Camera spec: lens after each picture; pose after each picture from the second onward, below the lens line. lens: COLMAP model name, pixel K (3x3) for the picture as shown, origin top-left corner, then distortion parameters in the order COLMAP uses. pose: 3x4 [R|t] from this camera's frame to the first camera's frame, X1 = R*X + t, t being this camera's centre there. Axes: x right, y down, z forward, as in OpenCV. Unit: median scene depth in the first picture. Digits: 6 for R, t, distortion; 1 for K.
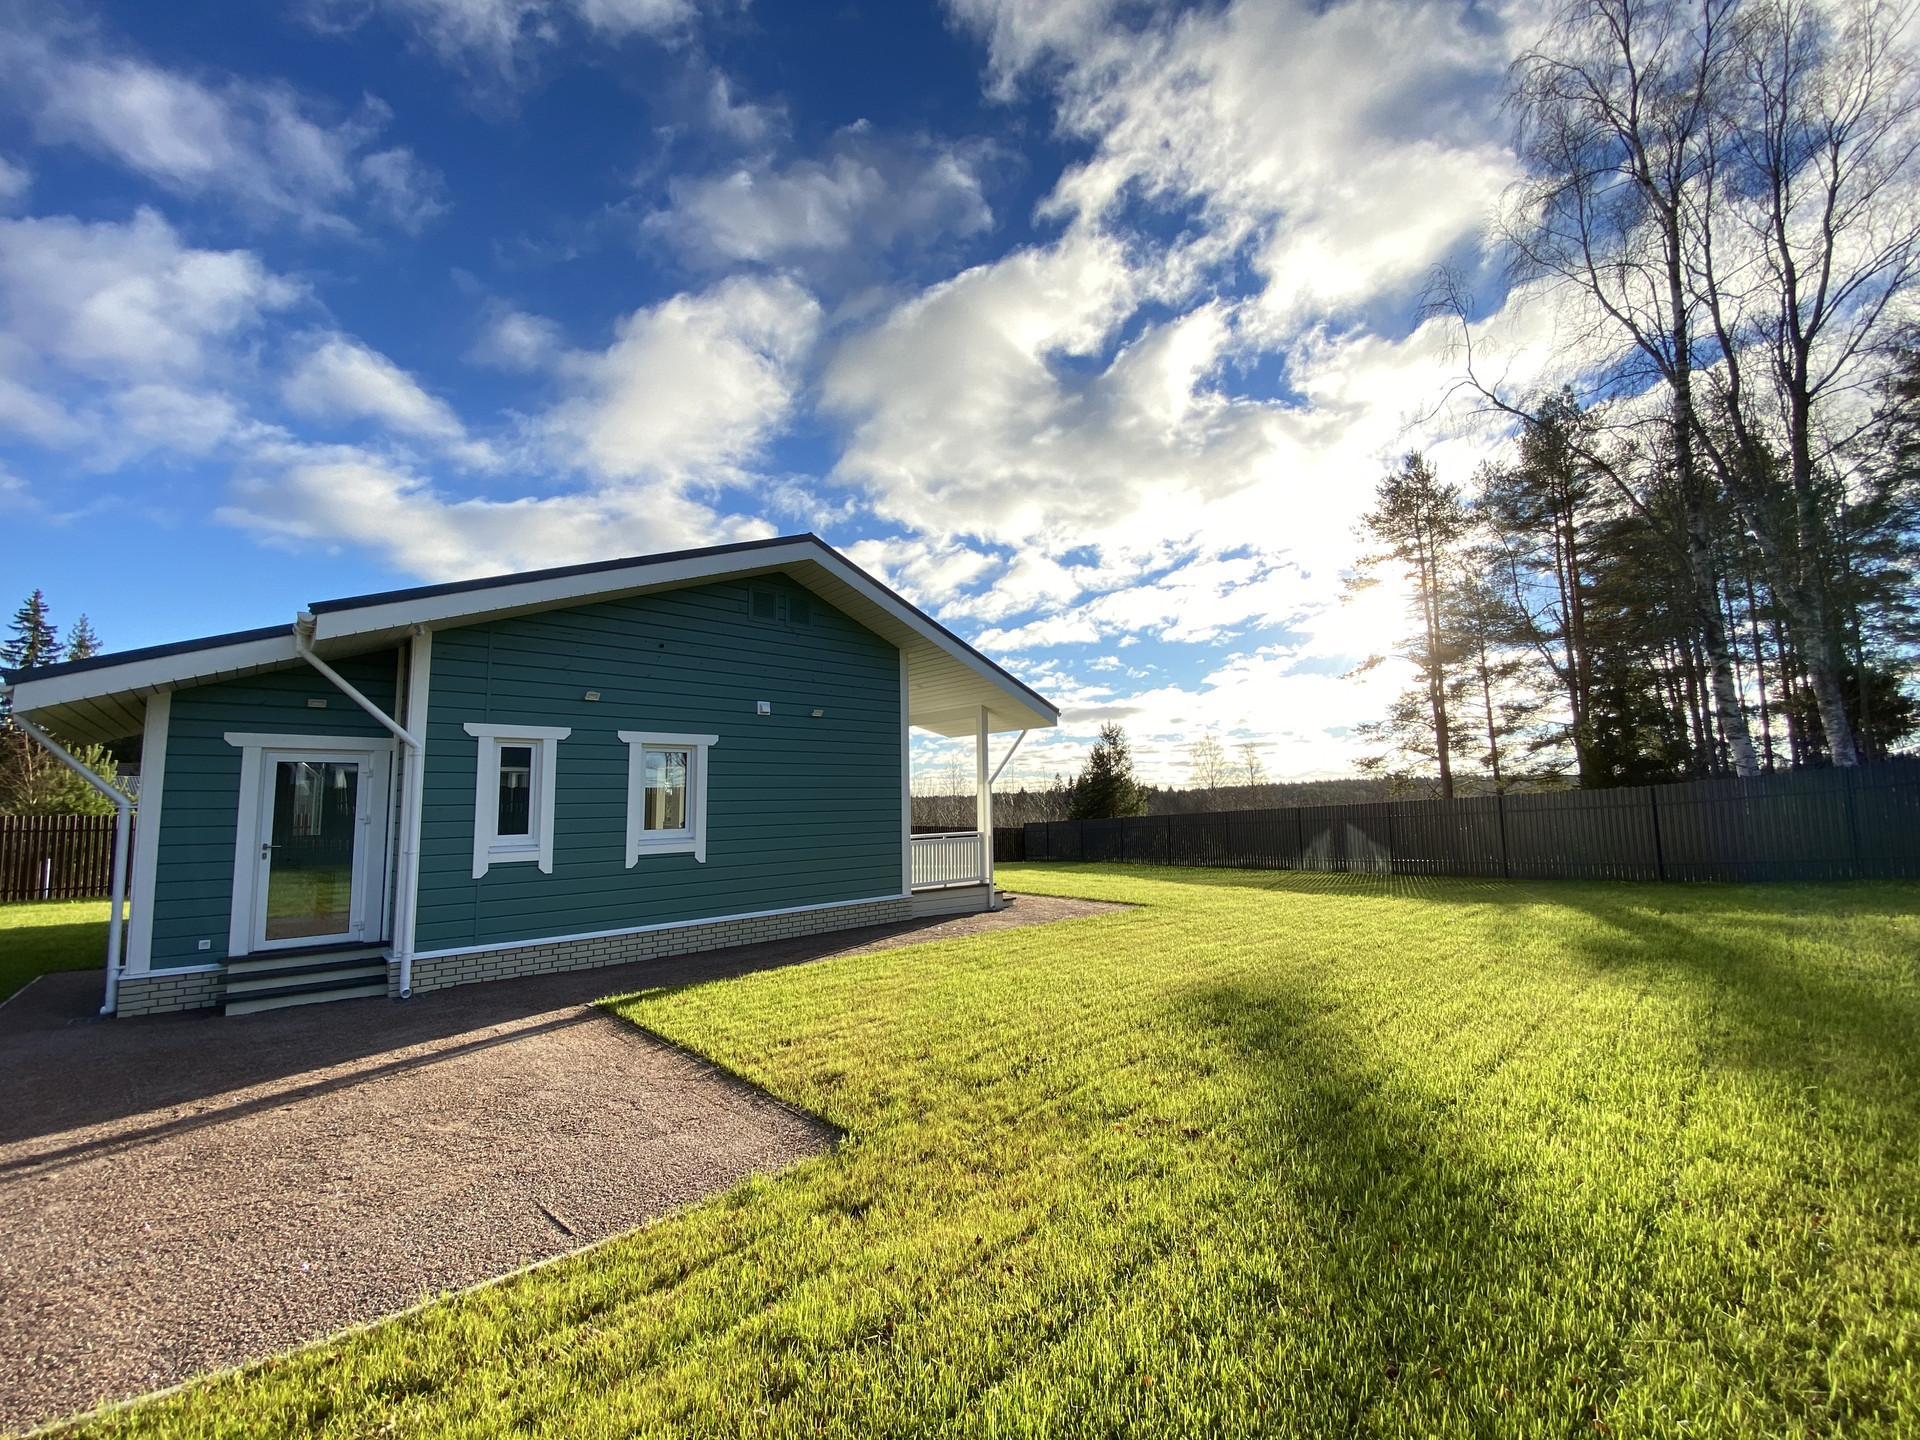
lens RADIAL K [[785.3, 0, 957.8], [0, 785.3, 723.2], [0, 0, 1]] dist [0.017435, -0.018288]
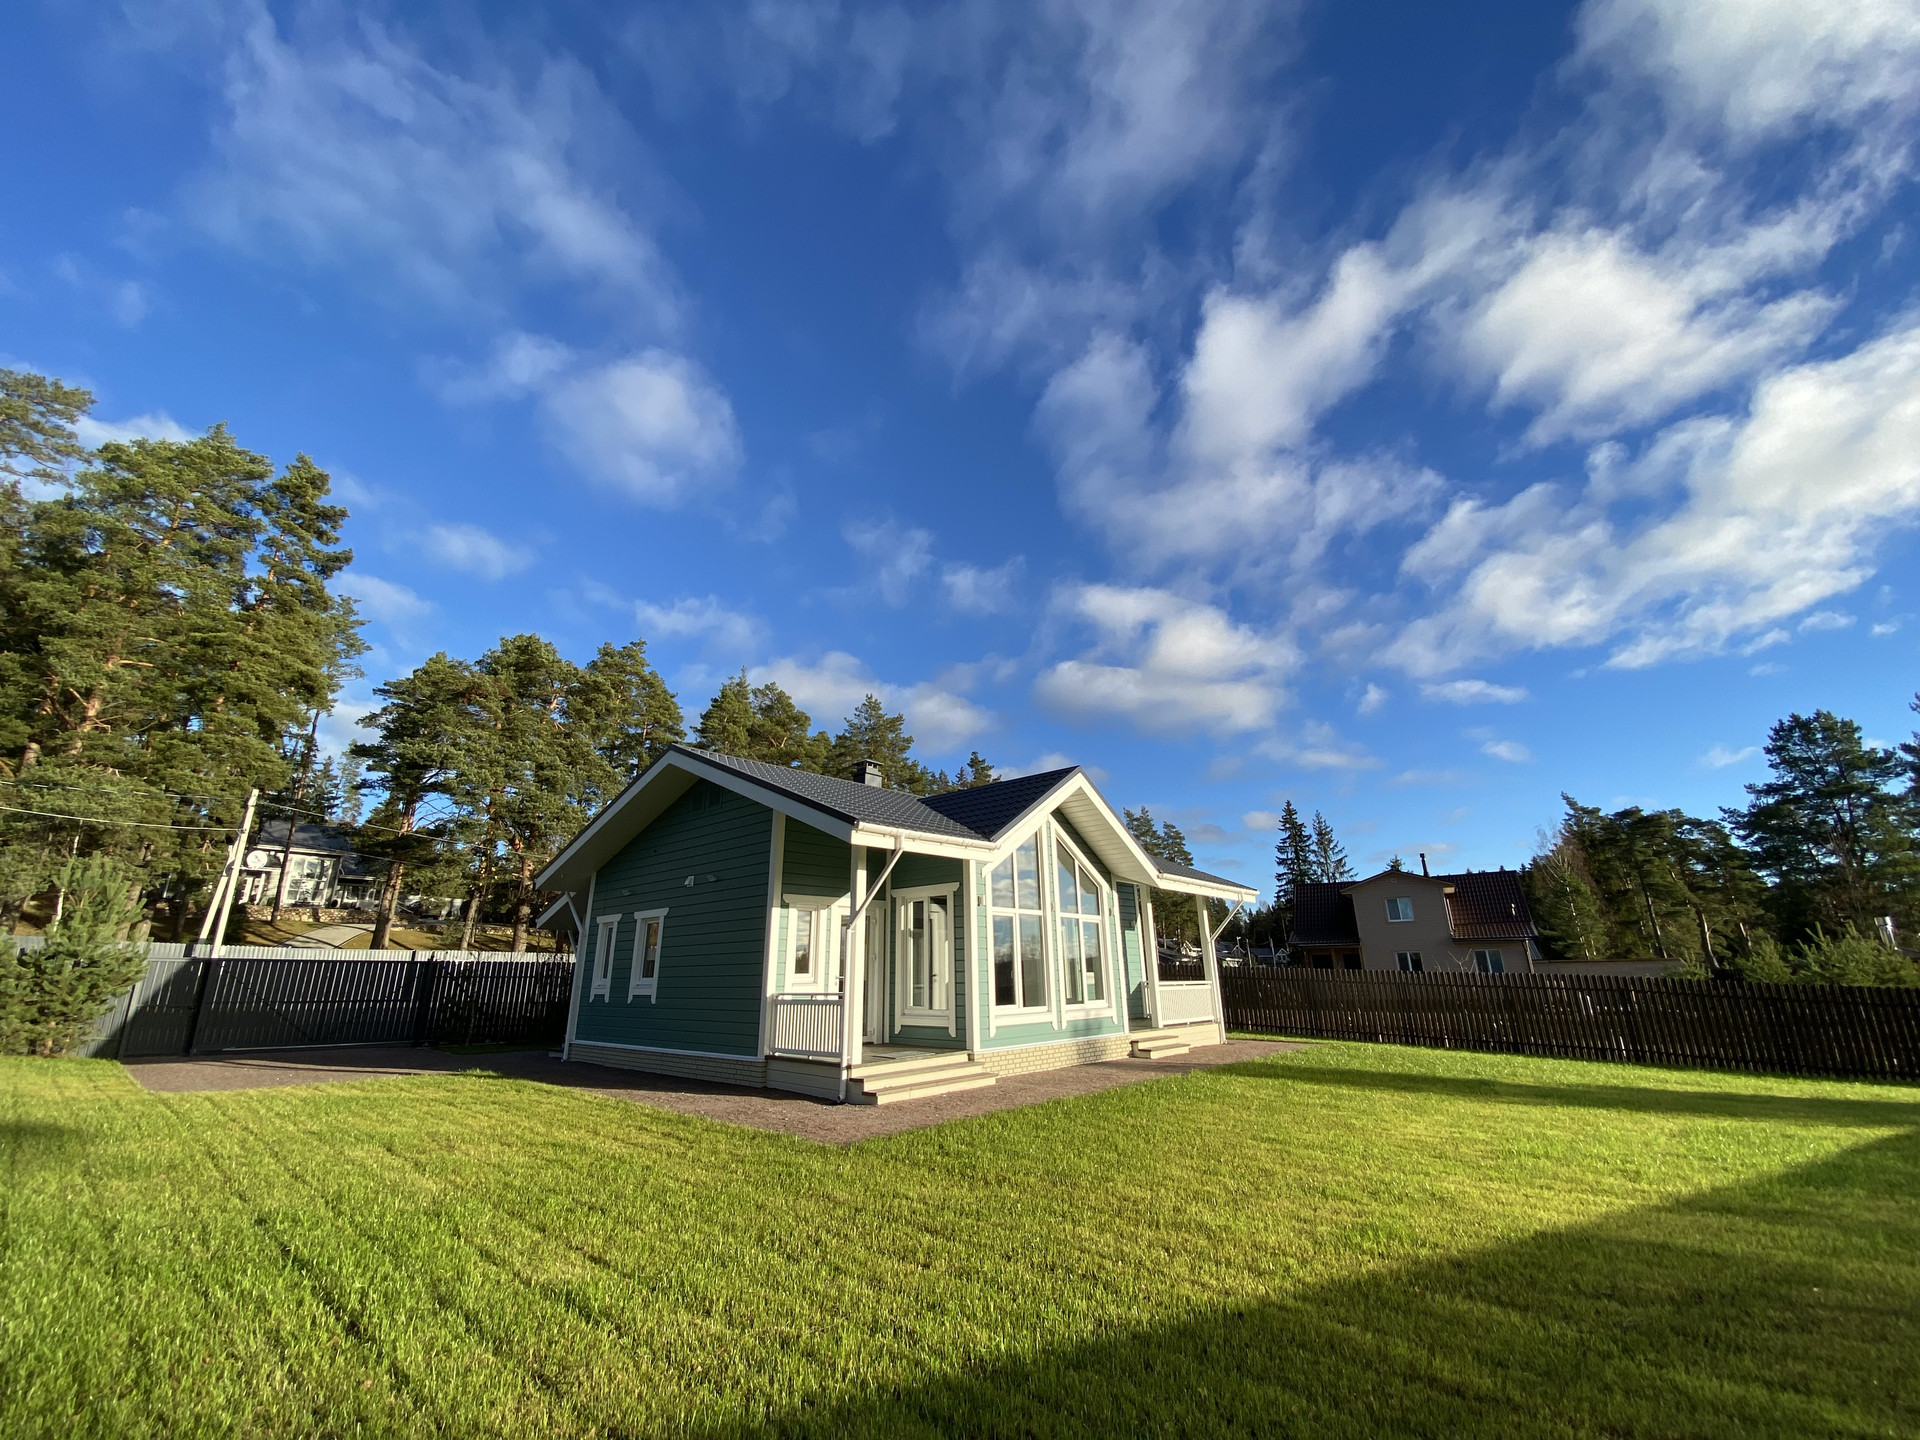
lens RADIAL K [[787.2, 0, 960.0], [0, 787.2, 720.0], [0, 0, 1]] dist [0.018839, -0.018861]
pose [[0.083927, -0.289580, -0.953467, 1.221375], [0.113842, 0.953365, -0.279528, 0.155539], [0.989948, -0.085085, 0.112980, 1.457299]]
